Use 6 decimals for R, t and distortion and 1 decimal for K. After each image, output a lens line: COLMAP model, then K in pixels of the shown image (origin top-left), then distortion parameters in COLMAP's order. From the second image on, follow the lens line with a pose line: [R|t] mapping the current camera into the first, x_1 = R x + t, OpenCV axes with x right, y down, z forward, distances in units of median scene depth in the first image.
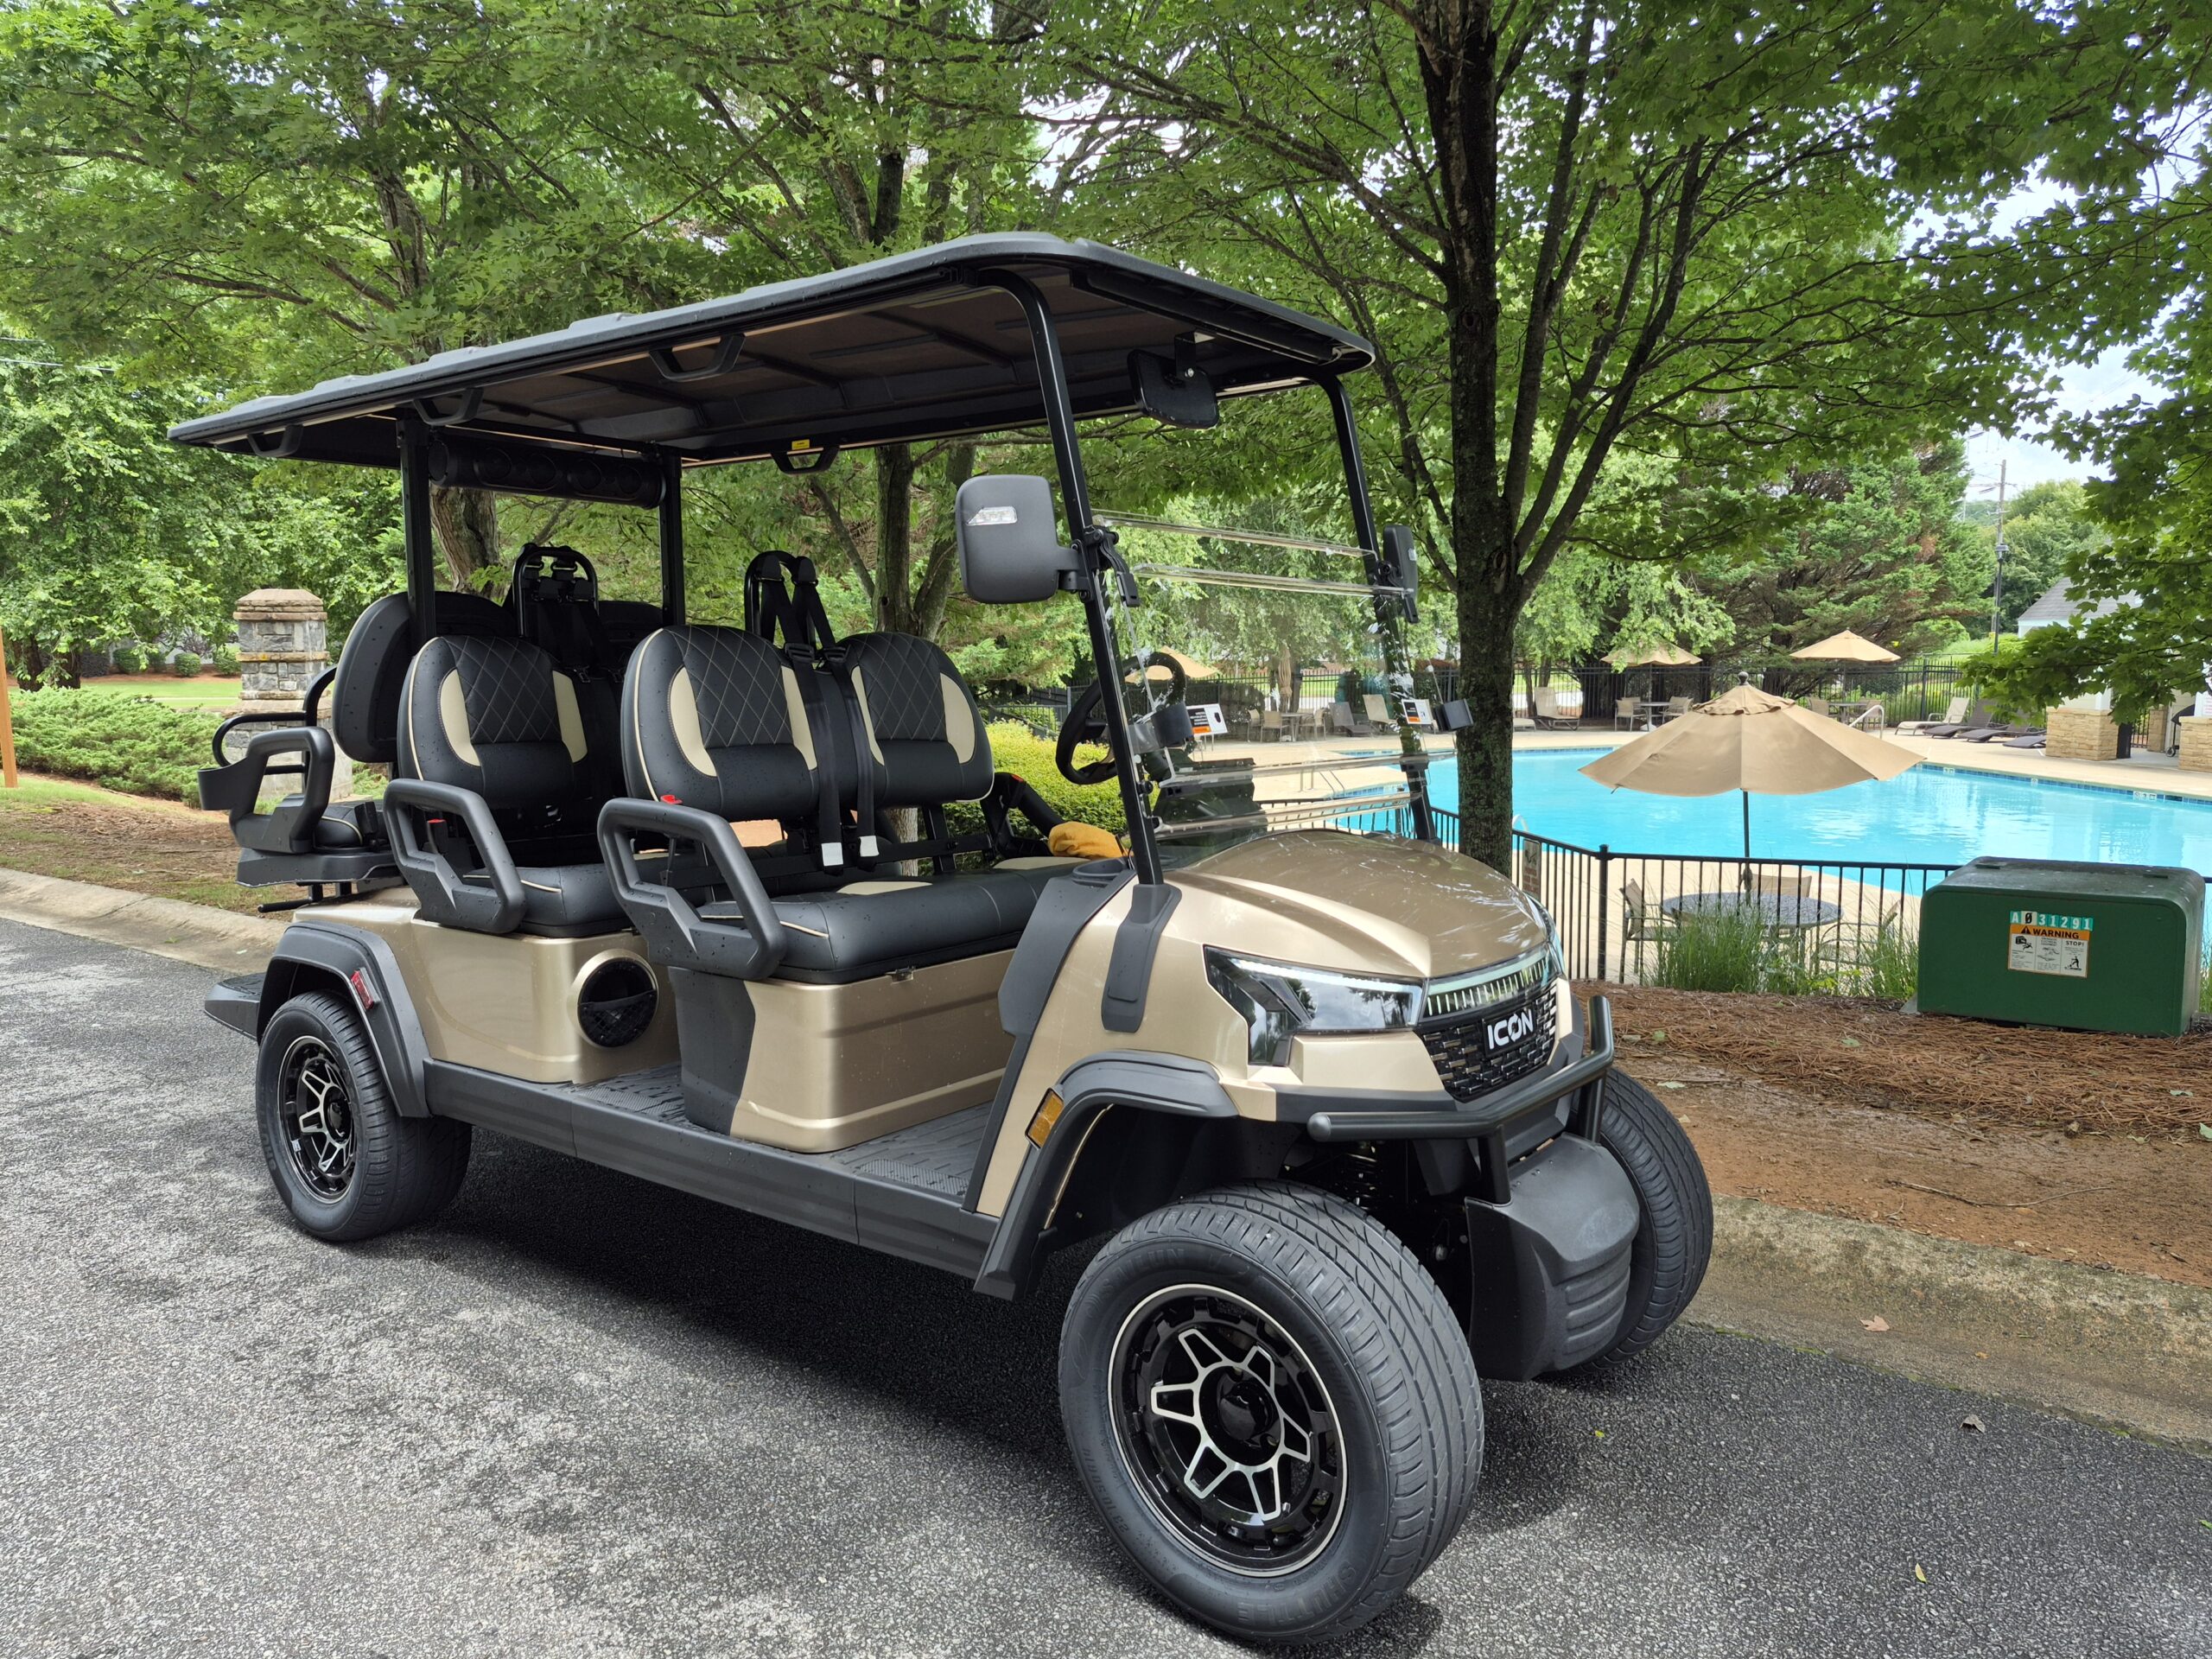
lens RADIAL K [[1535.2, 0, 1172.1], [0, 1535.2, 832.3], [0, 0, 1]] dist [0.043637, -0.065669]
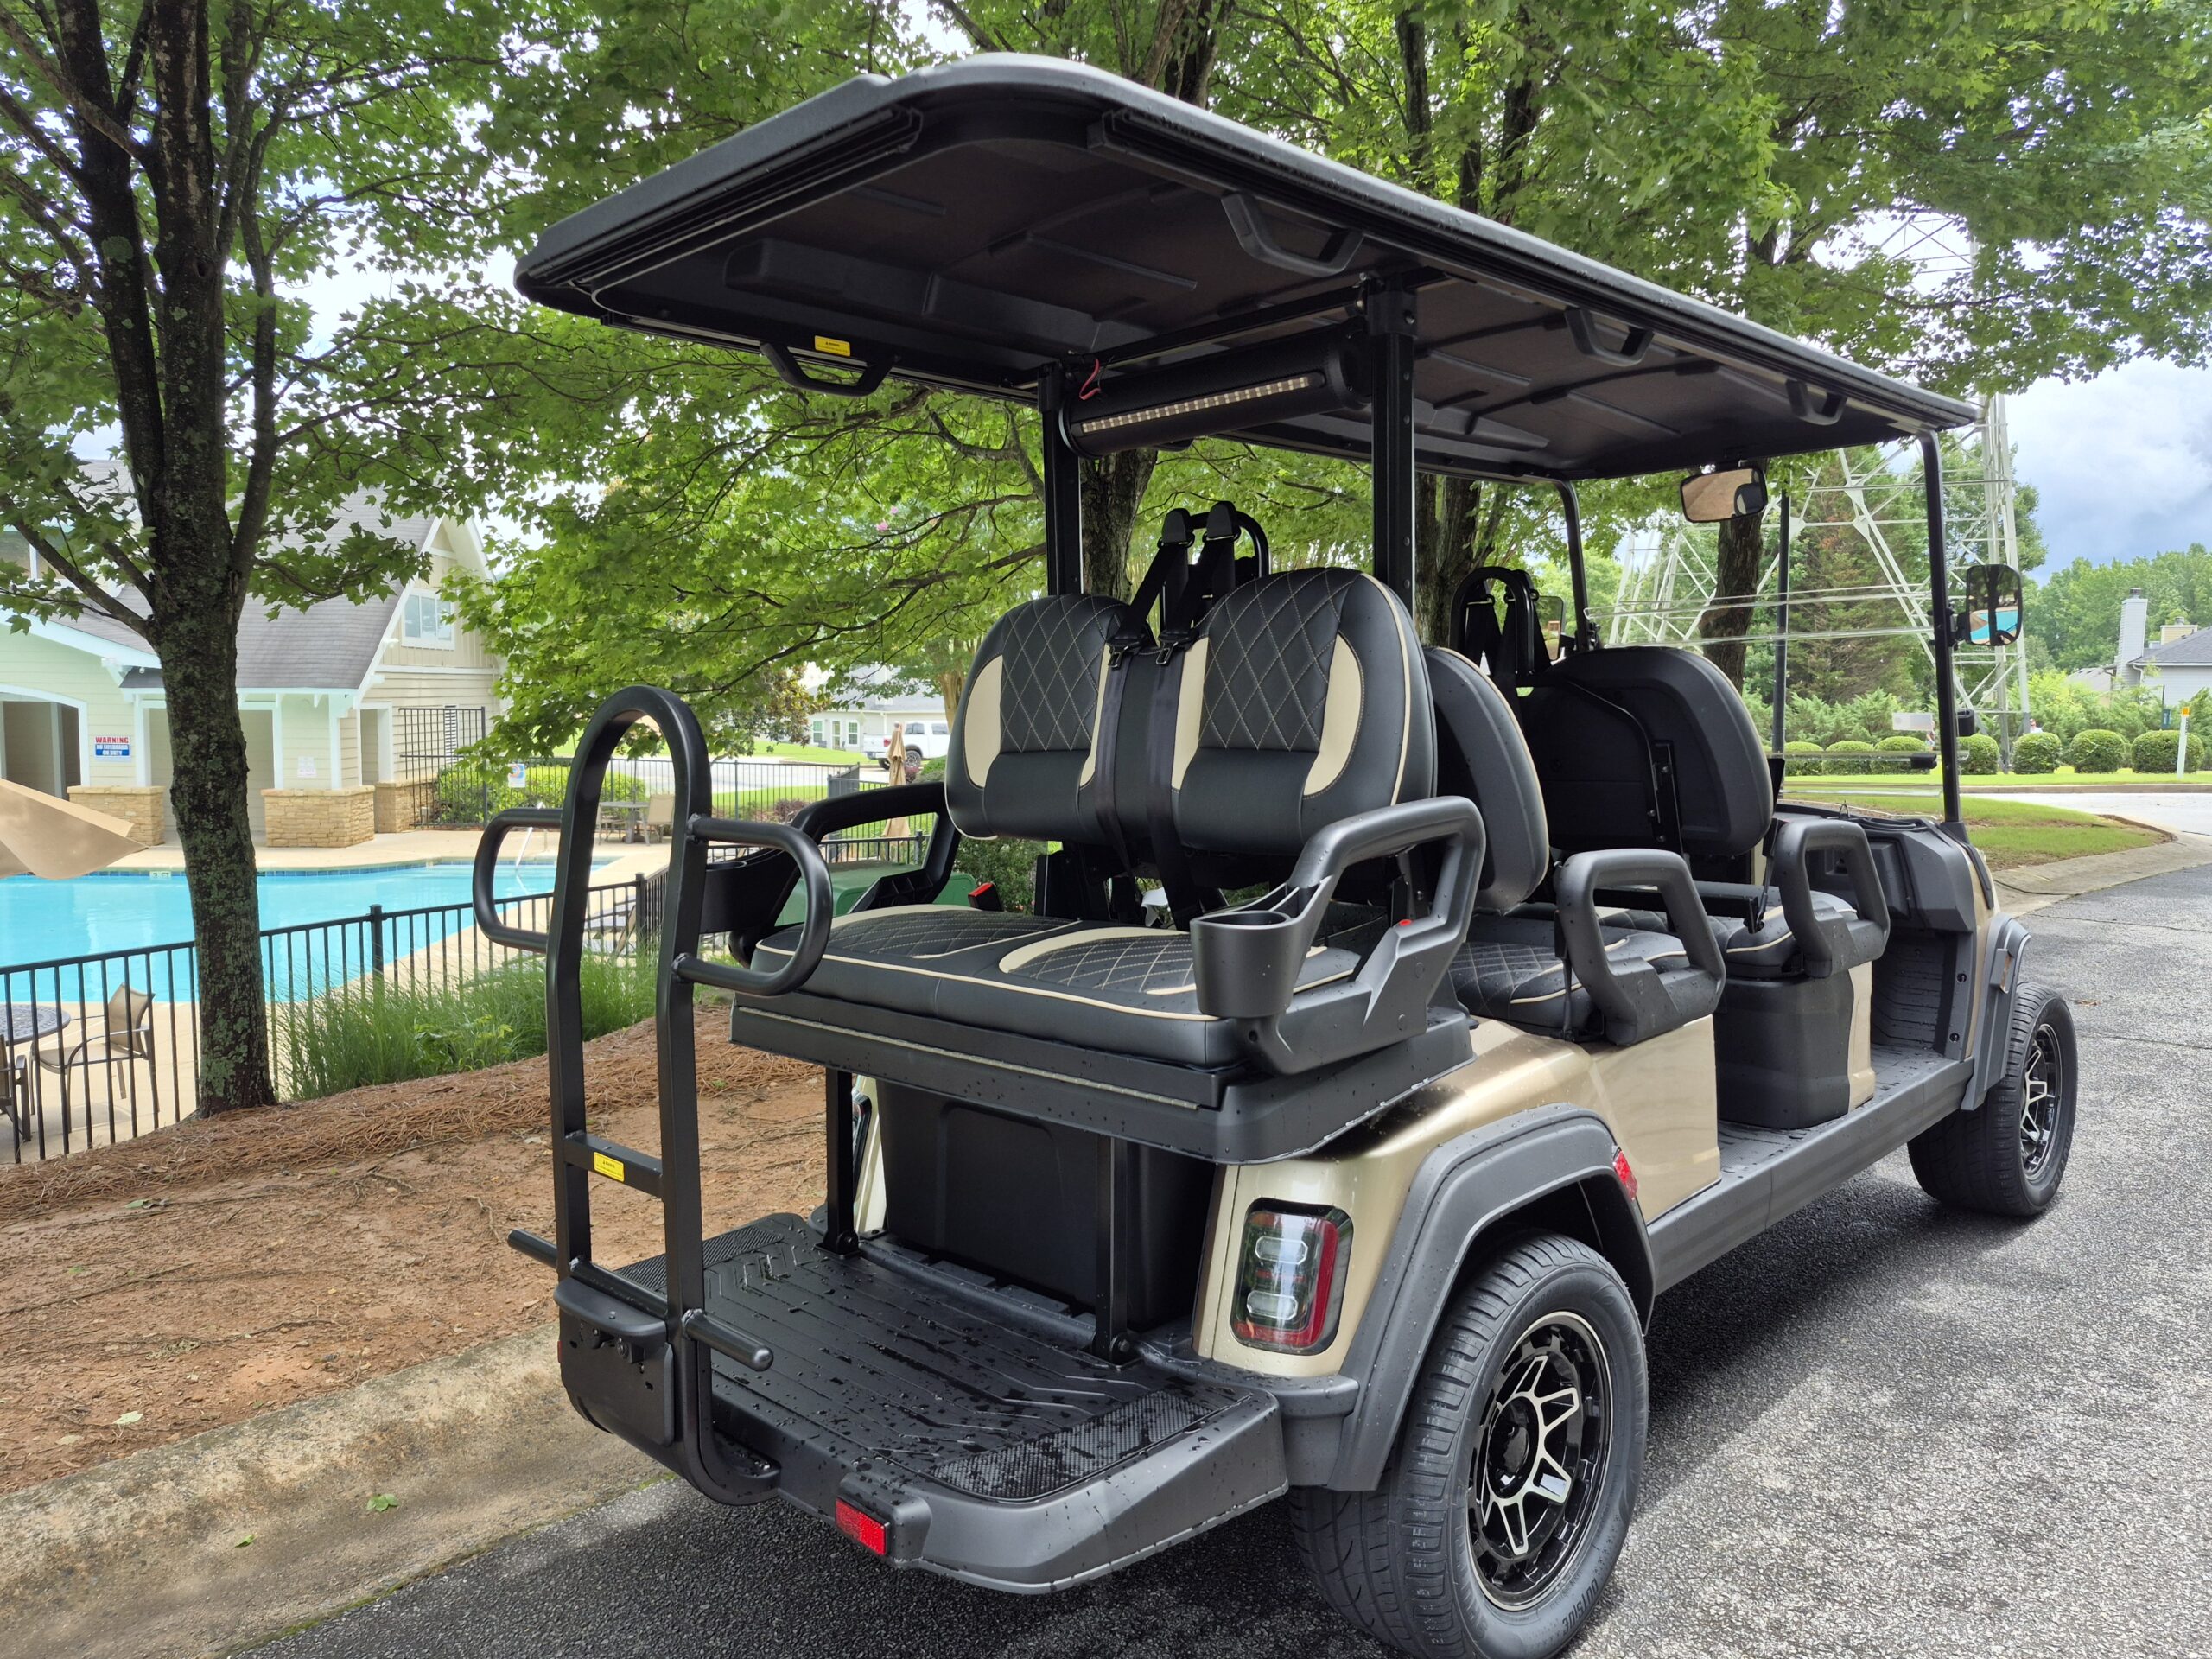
lens RADIAL K [[1570.1, 0, 1106.0], [0, 1570.1, 829.5], [0, 0, 1]] dist [0.001265, -0.003865]
pose [[0.140395, -0.083258, 0.986589, -1.073602], [0.108506, 0.991750, 0.068253, -0.100385], [-0.984132, 0.097468, 0.148271, 0.991660]]
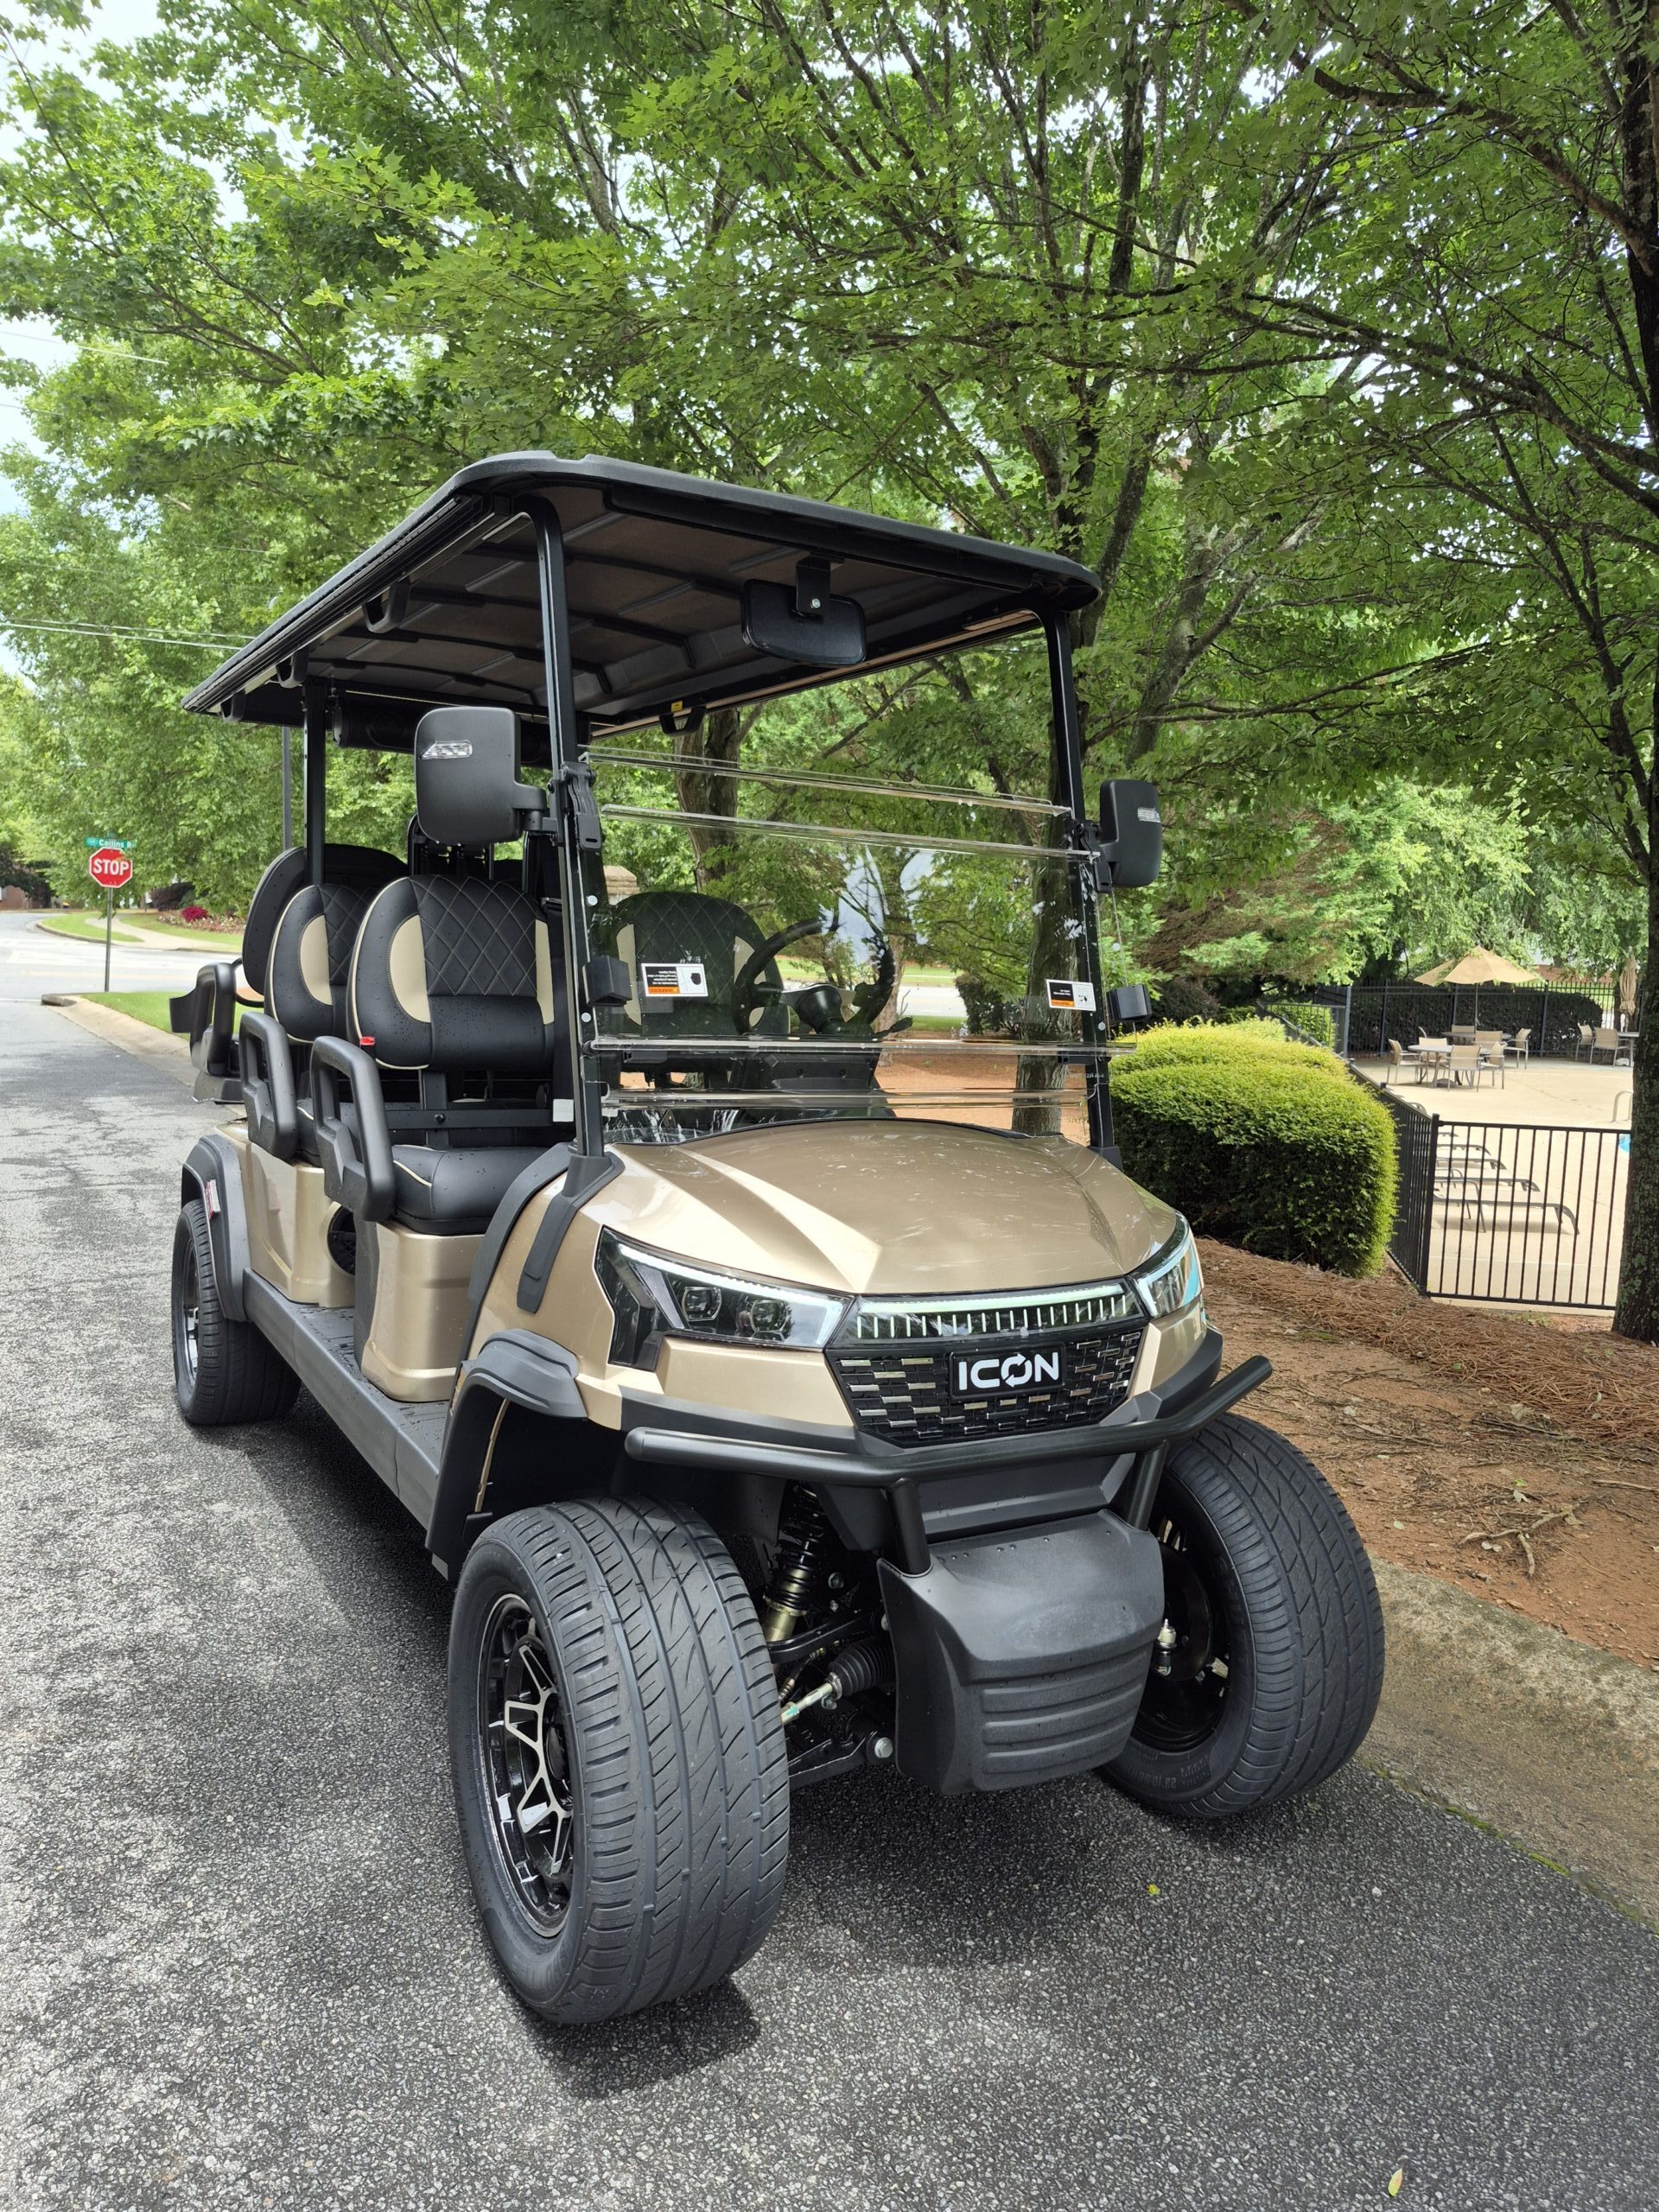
lens RADIAL K [[1570.1, 0, 883.4], [0, 1570.1, 1103.3], [0, 0, 1]] dist [0.001265, -0.003865]
pose [[0.924740, 0.078519, -0.372411, 0.298836], [-0.084509, 0.996423, 0.000241, -0.006719], [0.371098, 0.031249, 0.928068, 0.120983]]
